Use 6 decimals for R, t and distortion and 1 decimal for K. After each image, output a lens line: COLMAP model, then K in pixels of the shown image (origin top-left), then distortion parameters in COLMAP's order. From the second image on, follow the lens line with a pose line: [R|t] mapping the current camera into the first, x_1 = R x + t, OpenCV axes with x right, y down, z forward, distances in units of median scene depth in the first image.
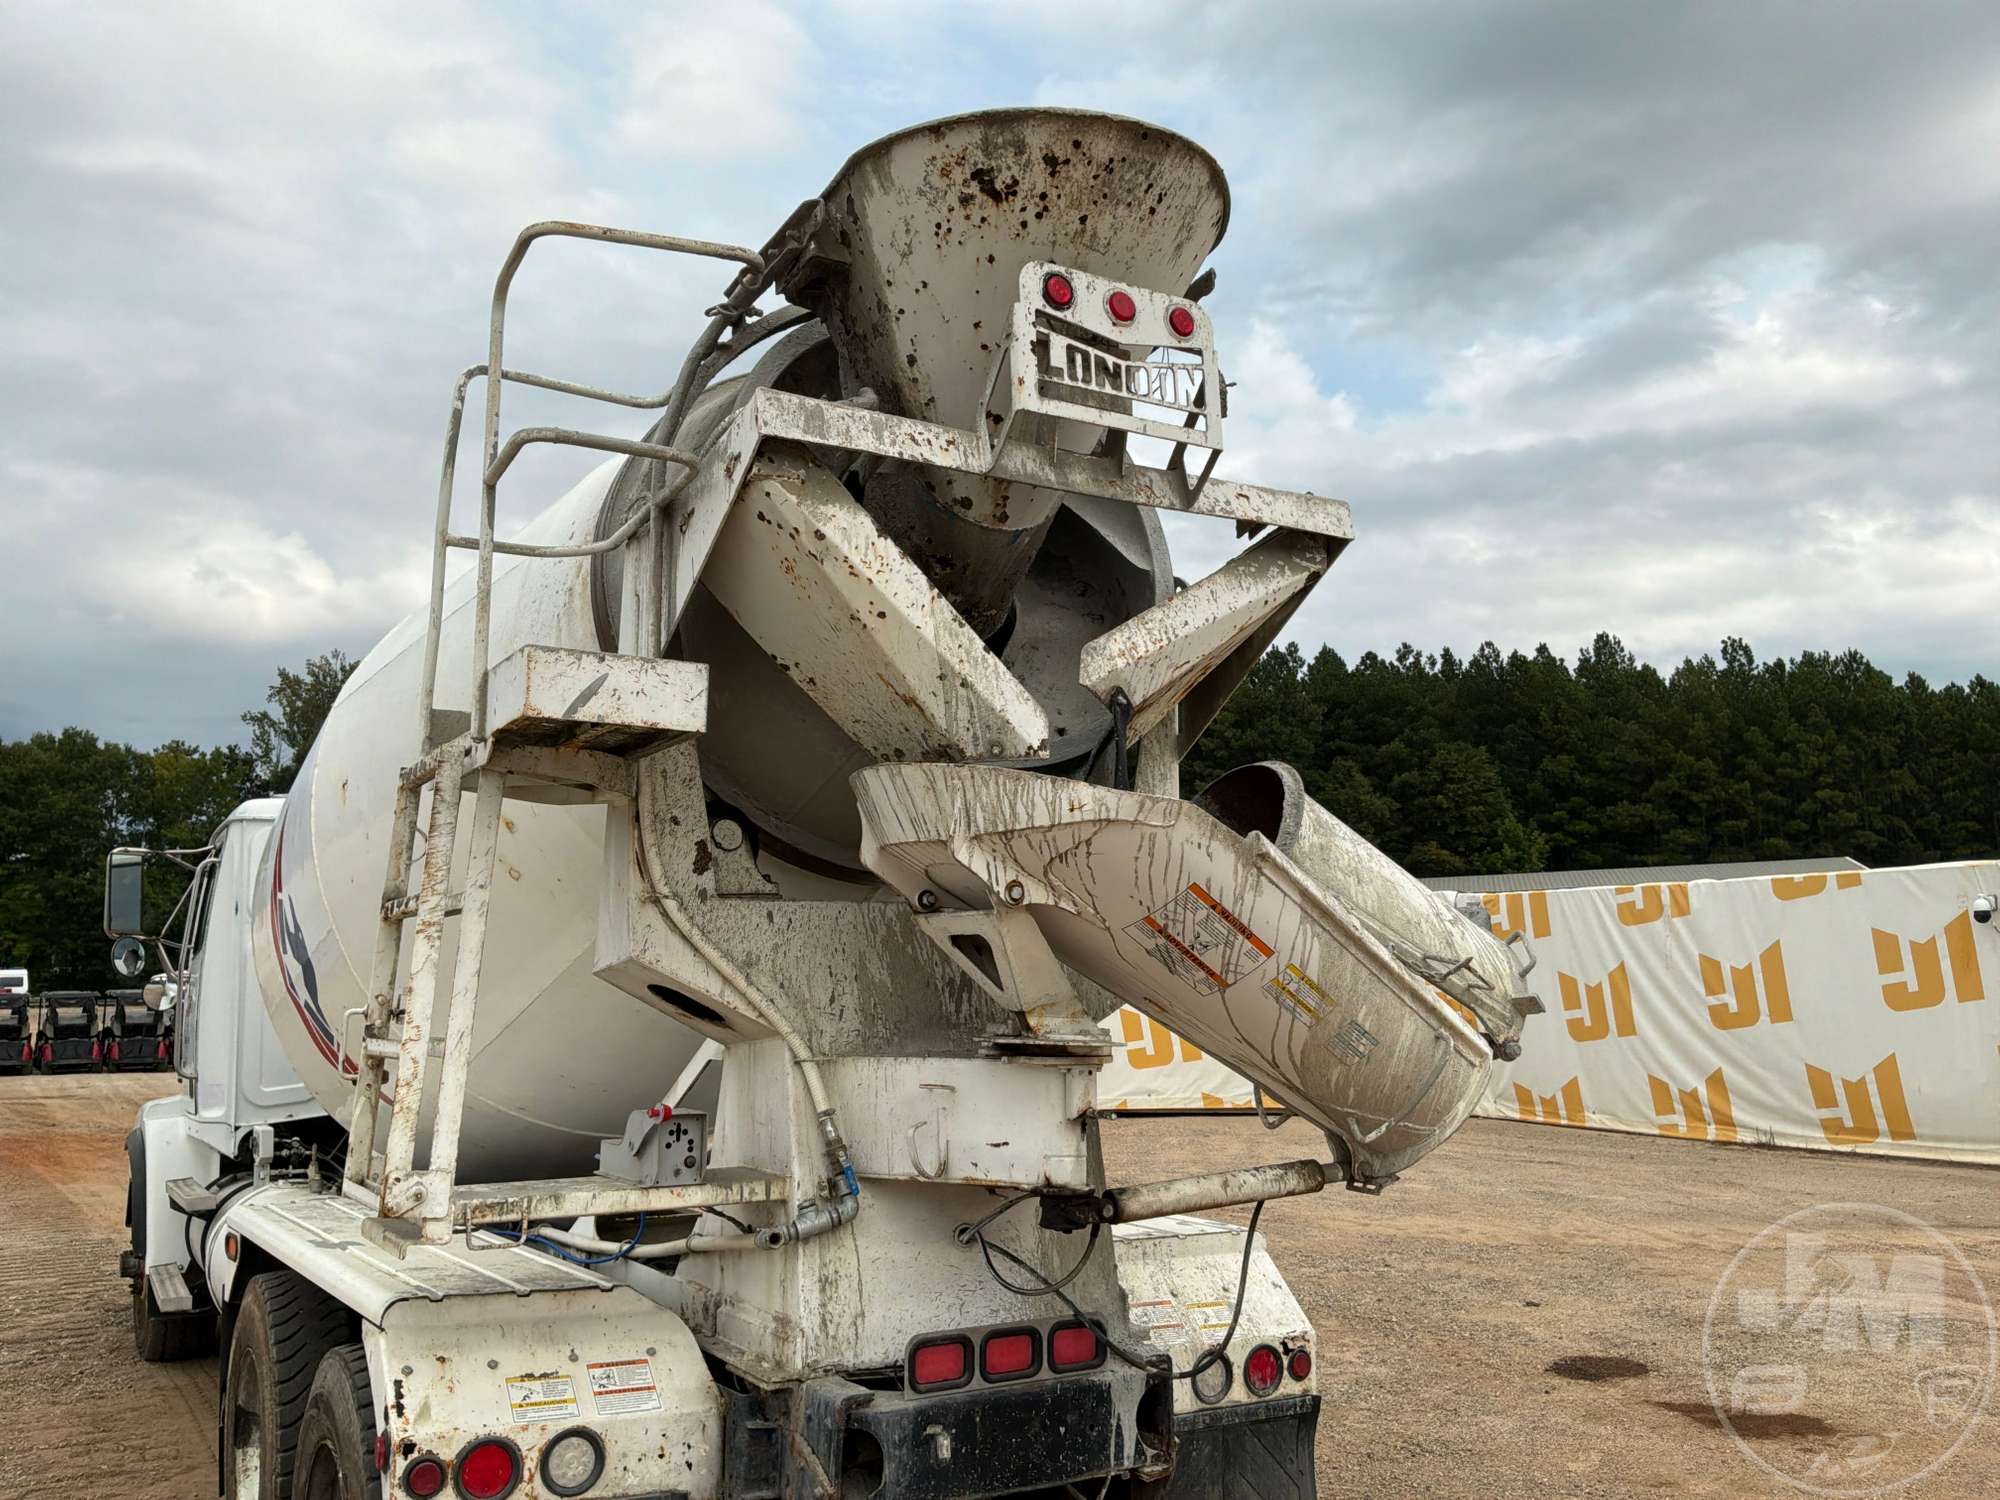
lens RADIAL K [[1666.9, 0, 998.0], [0, 1666.9, 738.7], [0, 0, 1]] dist [0.092825, -0.173743]
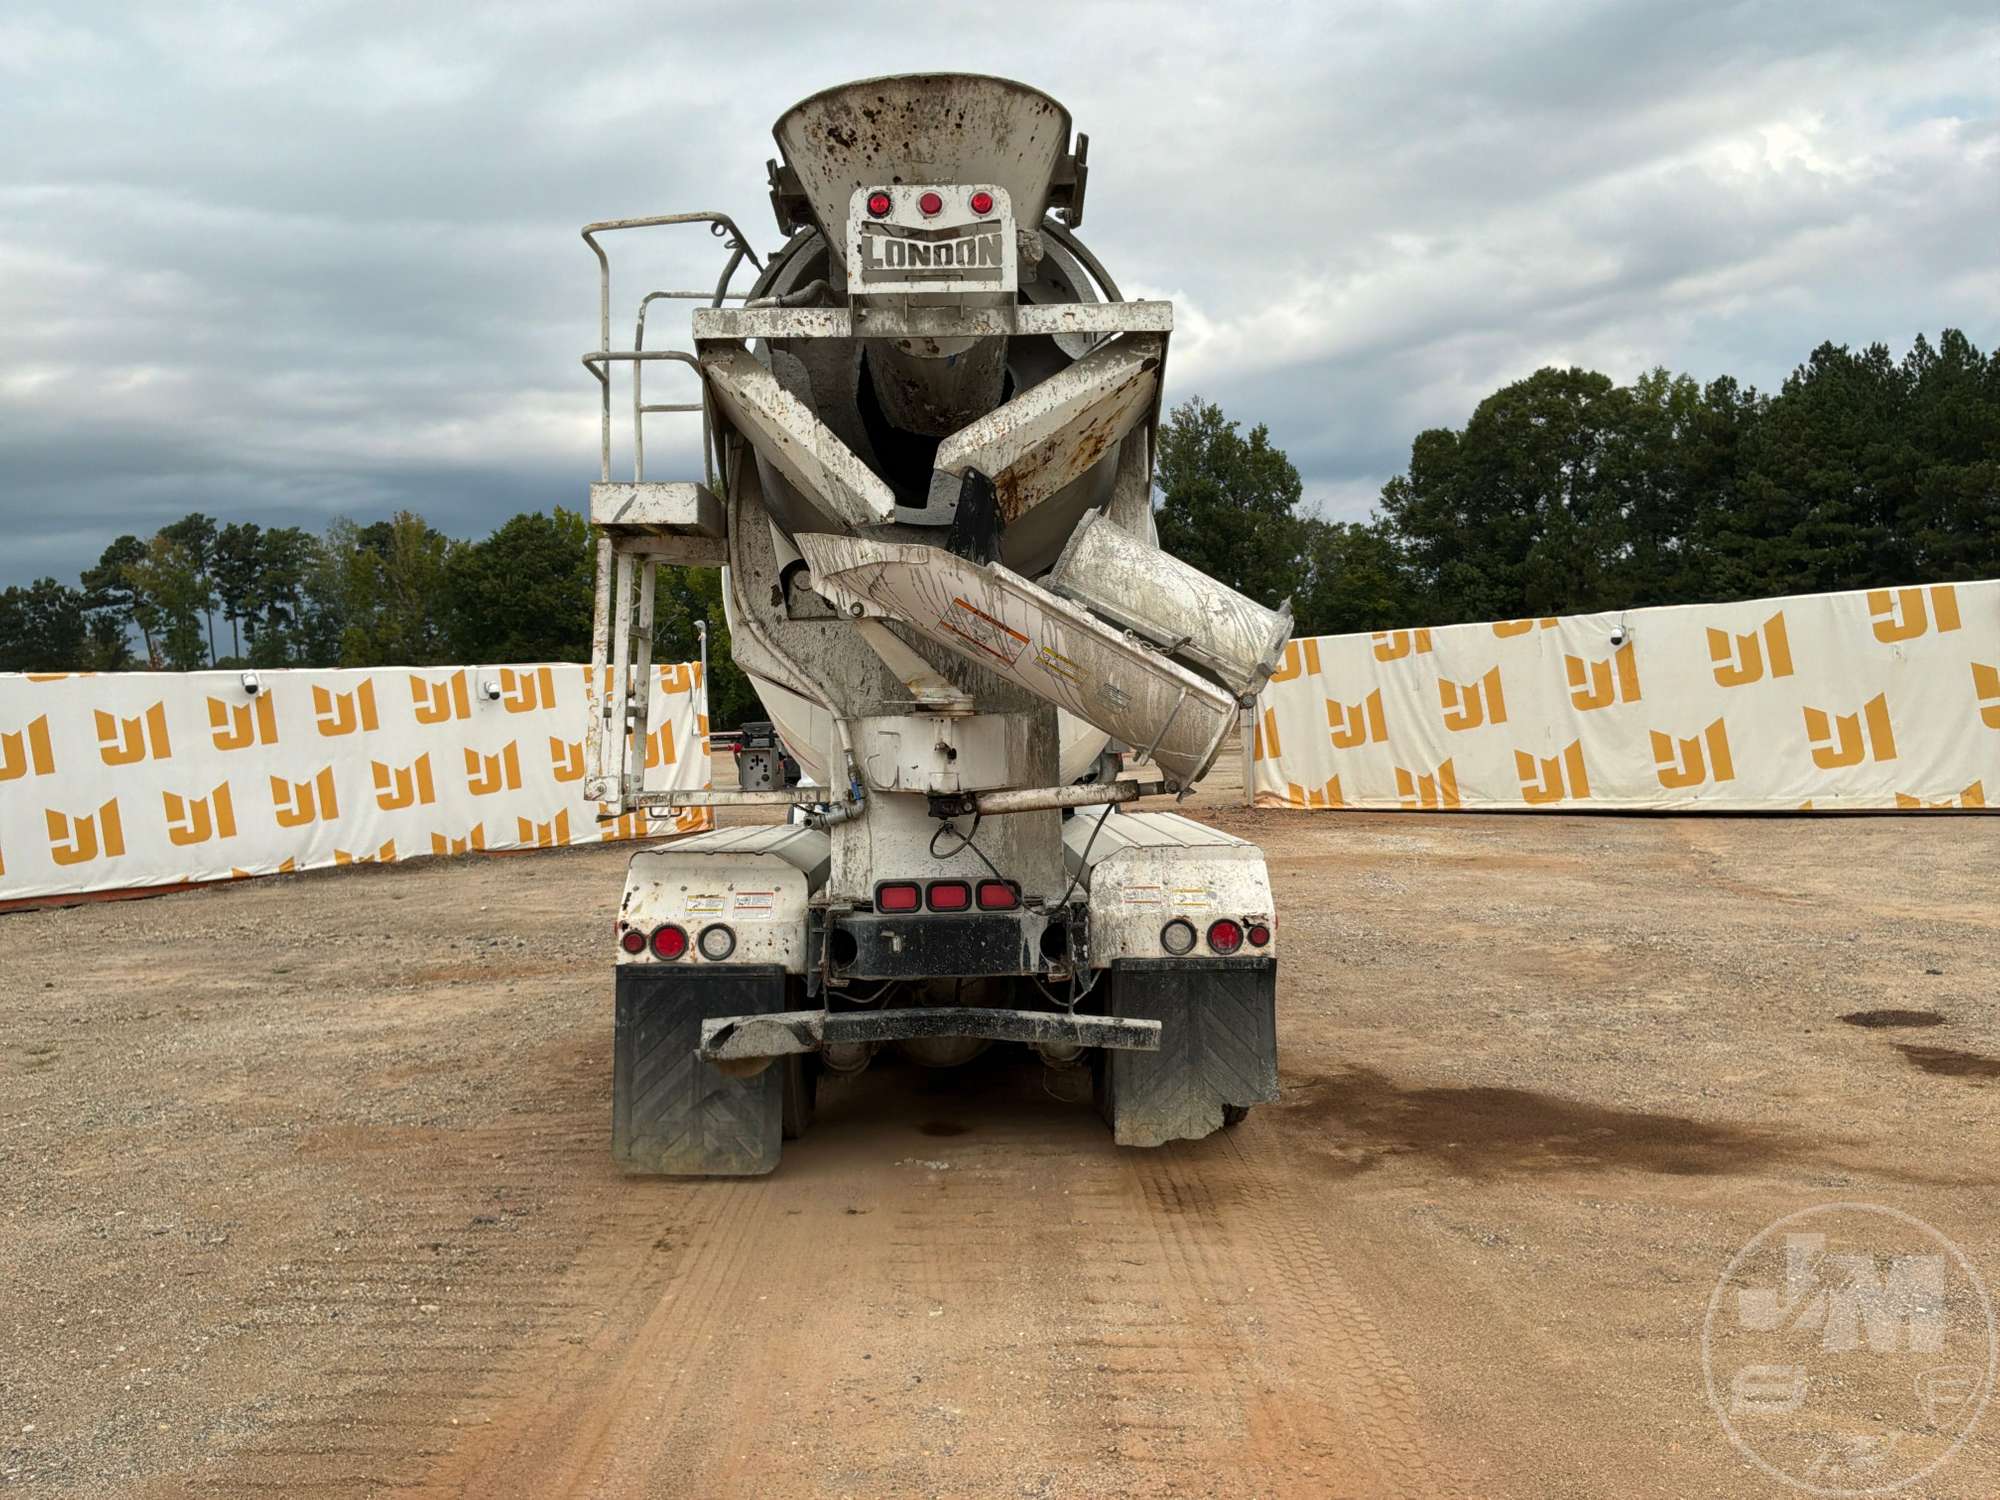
lens RADIAL K [[1666.9, 0, 1005.8], [0, 1666.9, 760.5], [0, 0, 1]] dist [0.092825, -0.173743]
pose [[0.870937, -0.006155, -0.491356, 0.843028], [0.093656, 0.983672, 0.153684, 0.000801], [0.482387, -0.179867, 0.857292, -0.310904]]
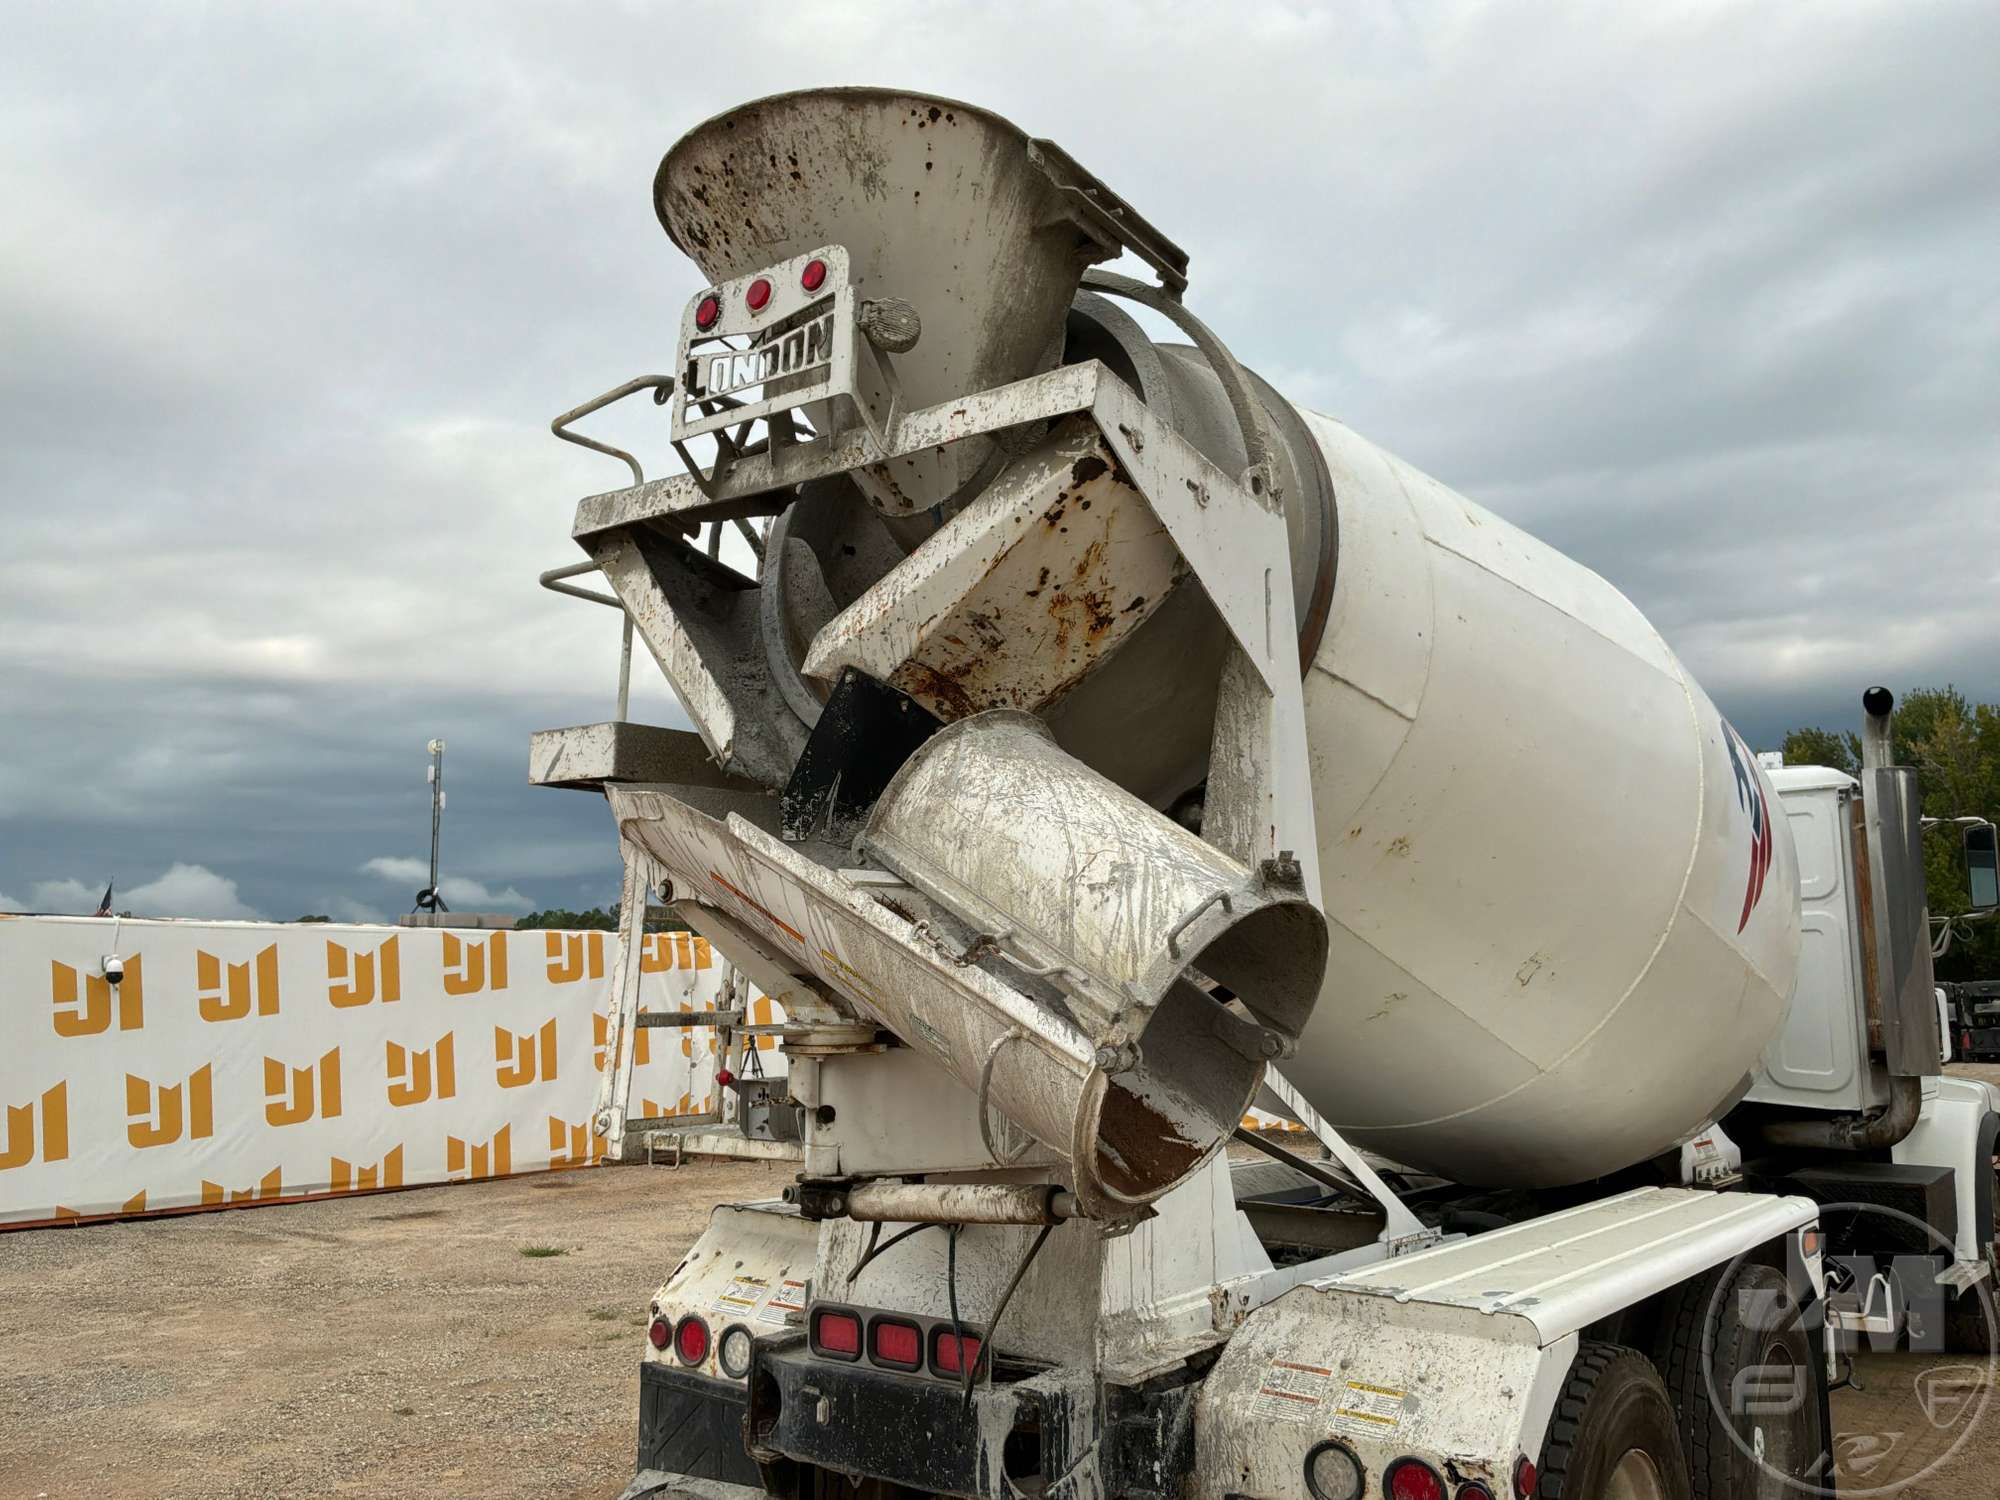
lens RADIAL K [[1666.9, 0, 1008.6], [0, 1666.9, 743.2], [0, 0, 1]] dist [0.092825, -0.173743]
pose [[0.366424, -0.129103, -0.921448, 1.007482], [0.139512, 0.986755, -0.082775, 0.108271], [0.919929, -0.098223, 0.379582, 0.726719]]
